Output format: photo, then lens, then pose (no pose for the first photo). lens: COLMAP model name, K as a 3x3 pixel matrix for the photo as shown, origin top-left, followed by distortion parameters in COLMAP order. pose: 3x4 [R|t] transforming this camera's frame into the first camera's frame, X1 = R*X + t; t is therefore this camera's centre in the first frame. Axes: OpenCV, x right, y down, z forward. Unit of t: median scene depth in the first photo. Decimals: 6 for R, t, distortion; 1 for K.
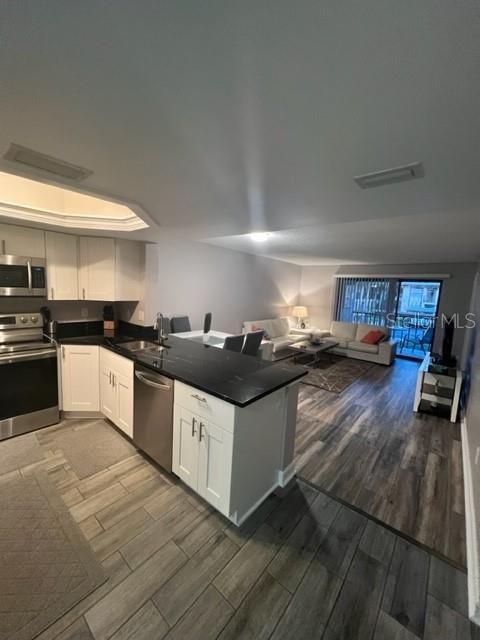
lens RADIAL K [[255.4, 0, 241.2], [0, 255.4, 319.0], [0, 0, 1]] dist [-0.003738, 0.000451]
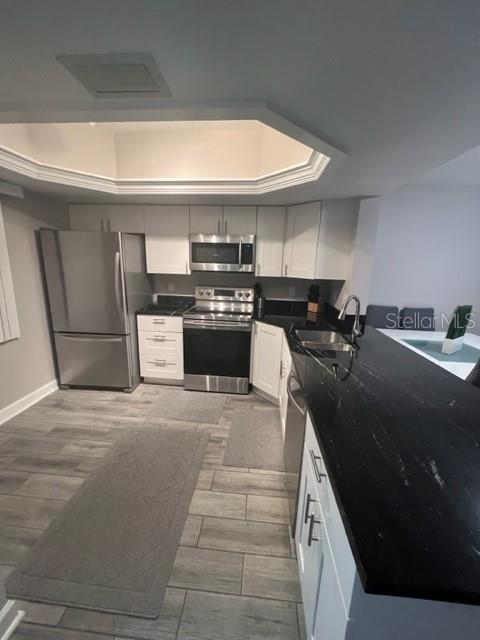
lens RADIAL K [[255.4, 0, 238.0], [0, 255.4, 319.2], [0, 0, 1]] dist [-0.003738, 0.000451]
pose [[0.575095, 0.144153, -0.805286, 0.061953], [-0.095276, 0.989456, 0.109080, -0.008609], [0.812520, 0.013993, 0.582765, 0.347778]]
